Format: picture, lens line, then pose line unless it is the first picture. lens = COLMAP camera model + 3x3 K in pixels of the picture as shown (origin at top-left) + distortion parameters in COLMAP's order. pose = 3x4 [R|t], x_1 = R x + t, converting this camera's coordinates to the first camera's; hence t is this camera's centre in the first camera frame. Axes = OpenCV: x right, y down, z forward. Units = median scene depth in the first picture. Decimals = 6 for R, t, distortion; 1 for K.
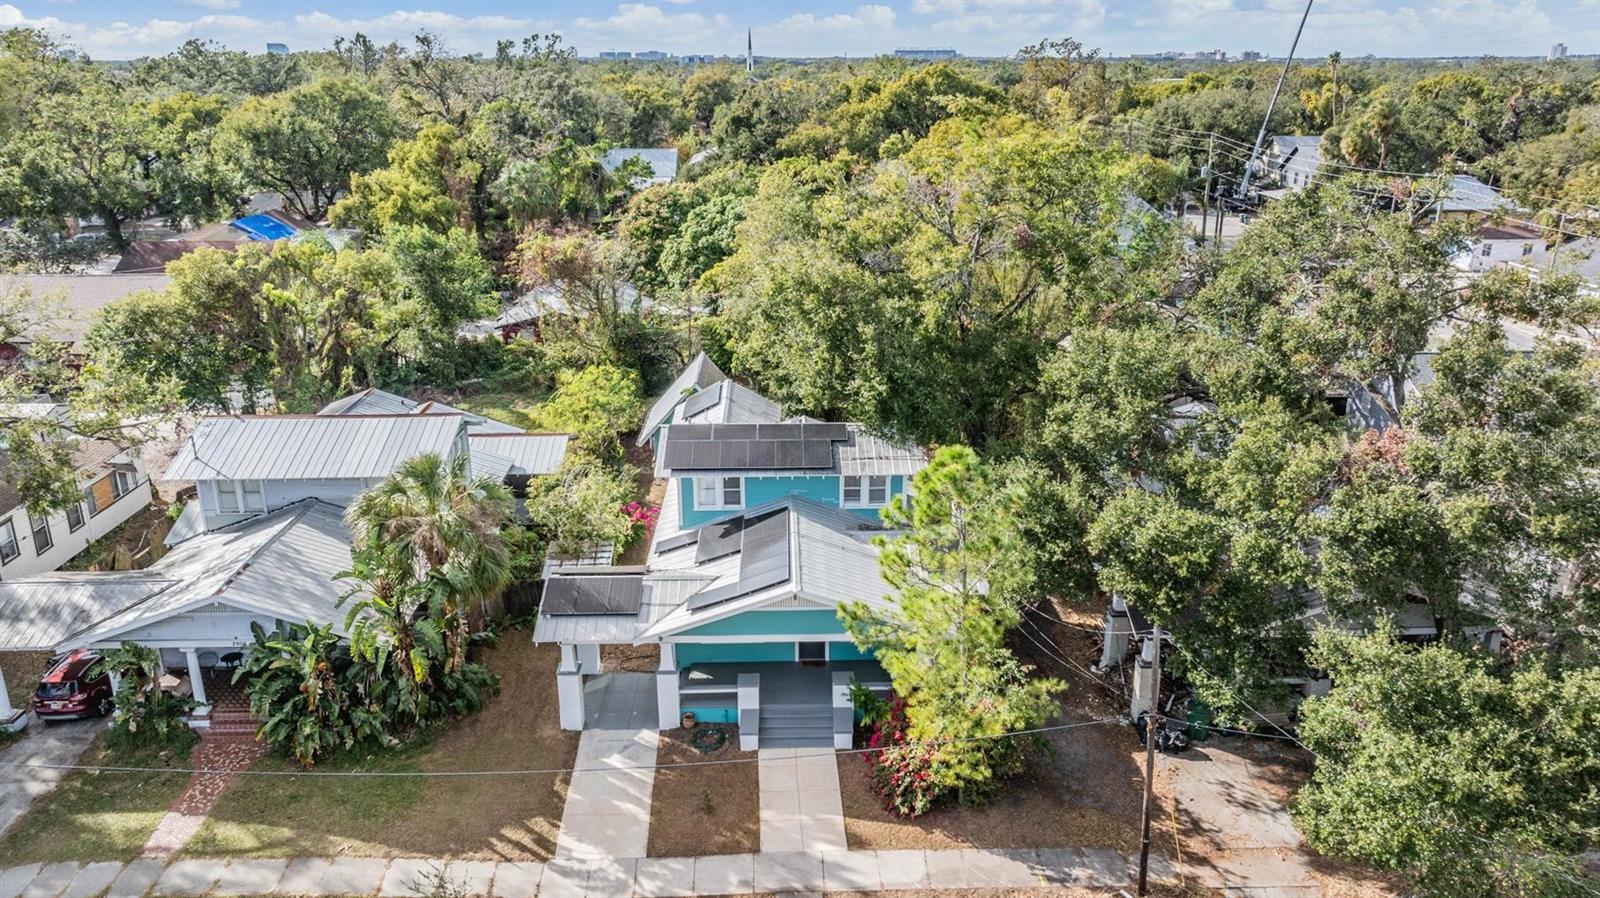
lens RADIAL K [[1152.8, 0, 800.0], [0, 1152.8, 449.0], [0, 0, 1]] dist [-0.049073, 0.028806]
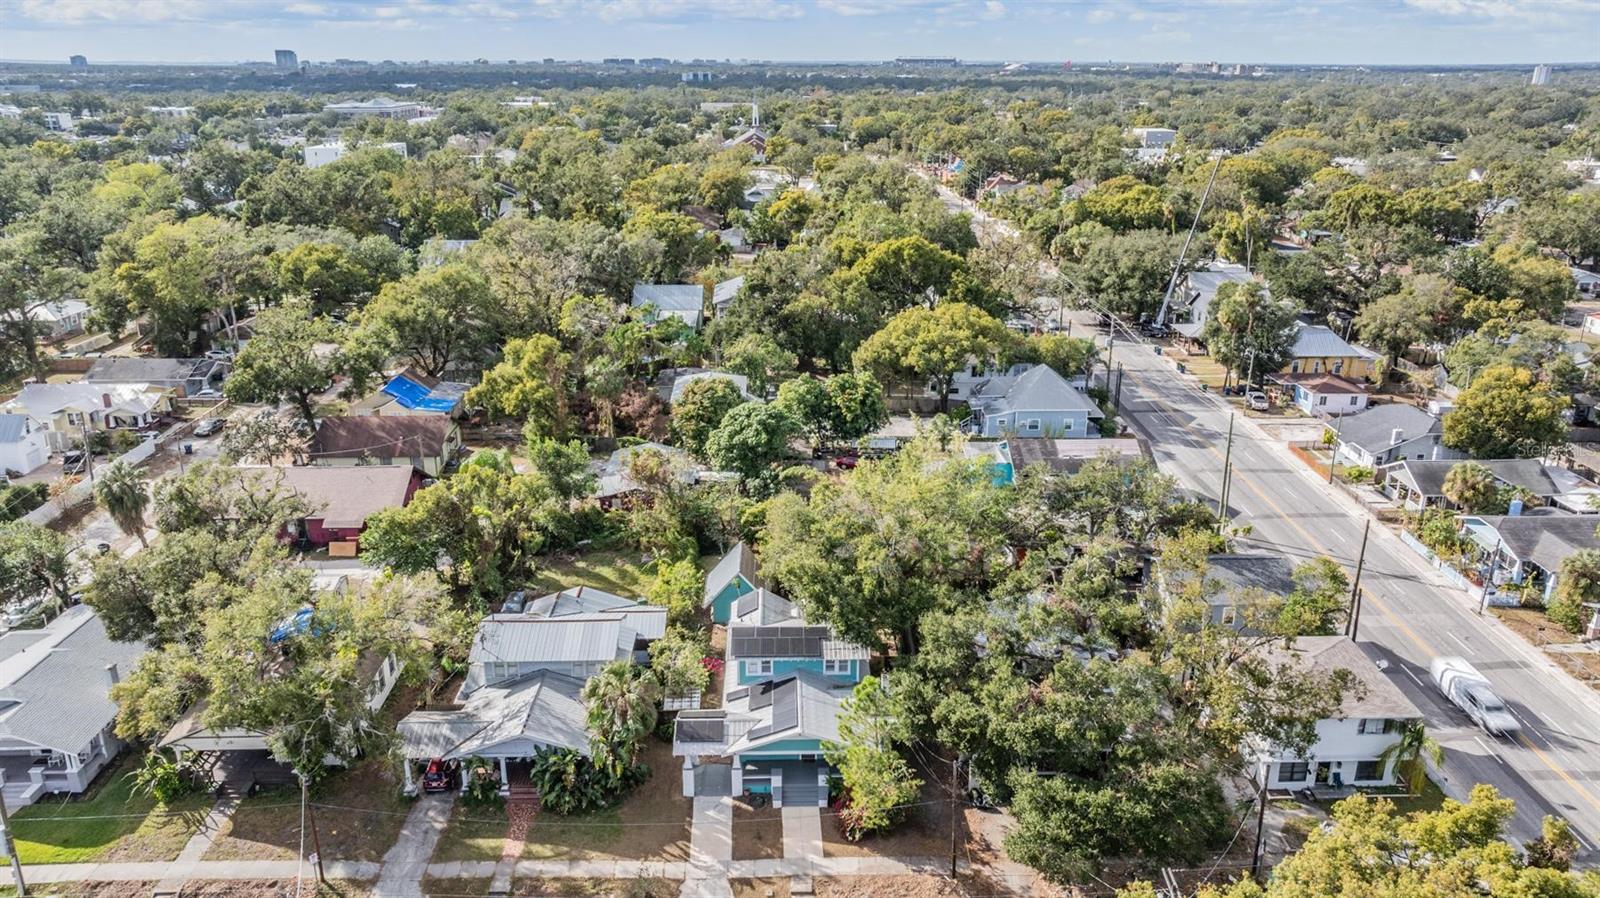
lens RADIAL K [[1167.0, 0, 785.6], [0, 1167.0, 418.8], [0, 0, 1]] dist [-0.003918, -0.137055]
pose [[0.999894, -0.000544, -0.014533, 0.001244], [0.000228, 0.999764, -0.021734, -0.386597], [0.014542, 0.021729, 0.999658, -1.091329]]
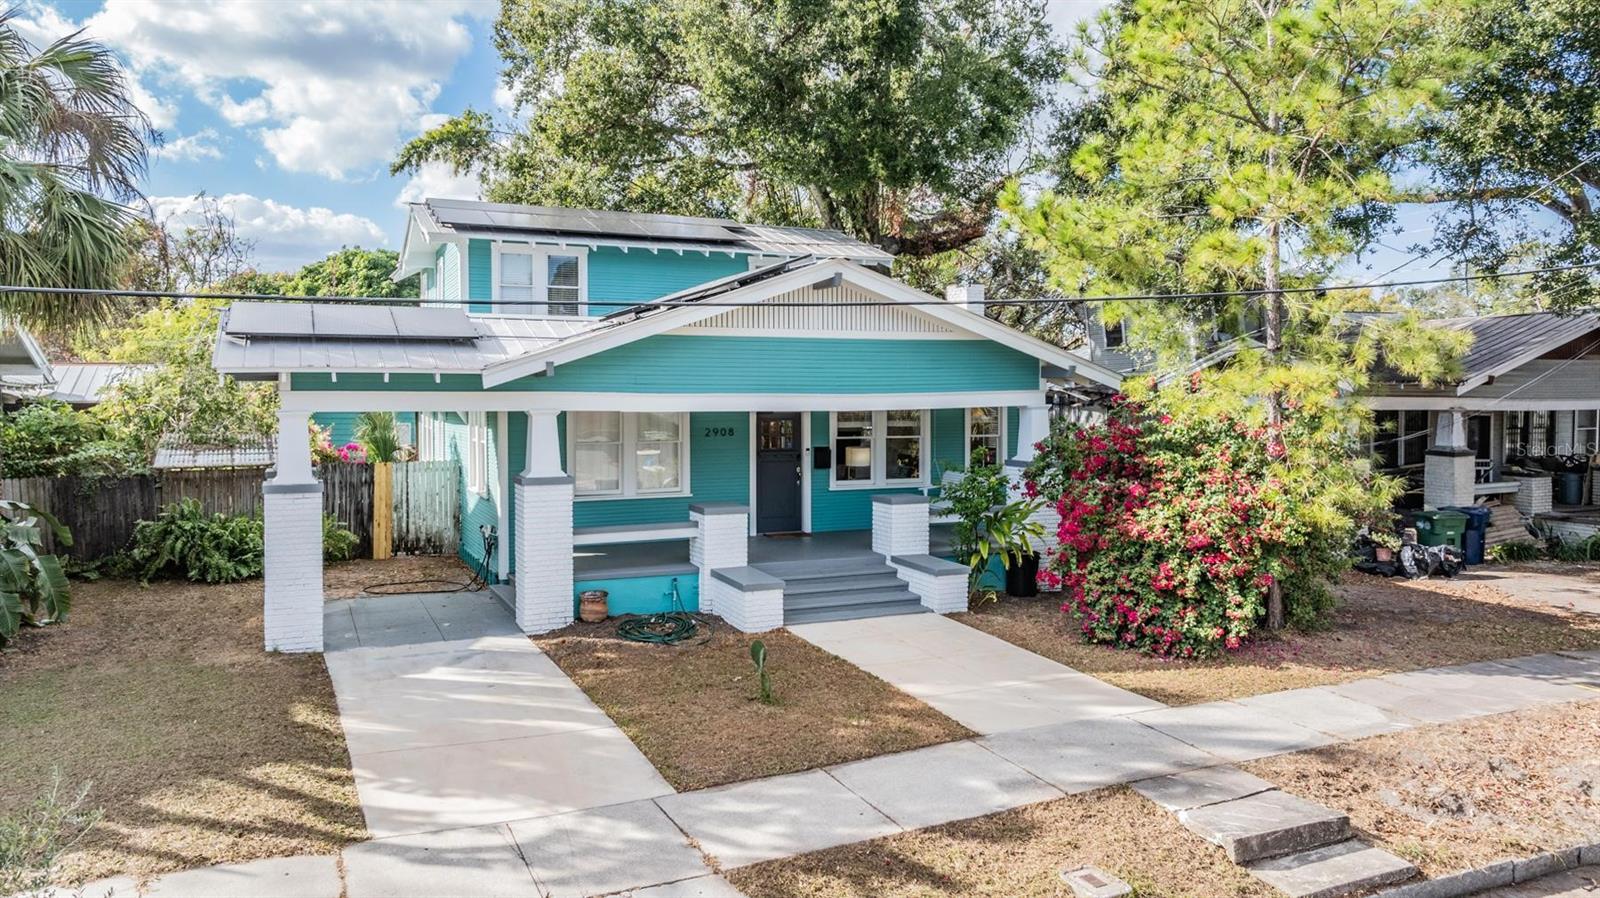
lens RADIAL K [[1120.4, 0, 800.0], [0, 1120.4, 449.0], [0, 0, 1]] dist [-0.024940, -0.001405]
pose [[0.920165, -0.011125, 0.391372, -0.196280], [0.121199, 0.958592, -0.257705, 0.306623], [-0.372299, 0.284565, 0.883411, 0.602830]]
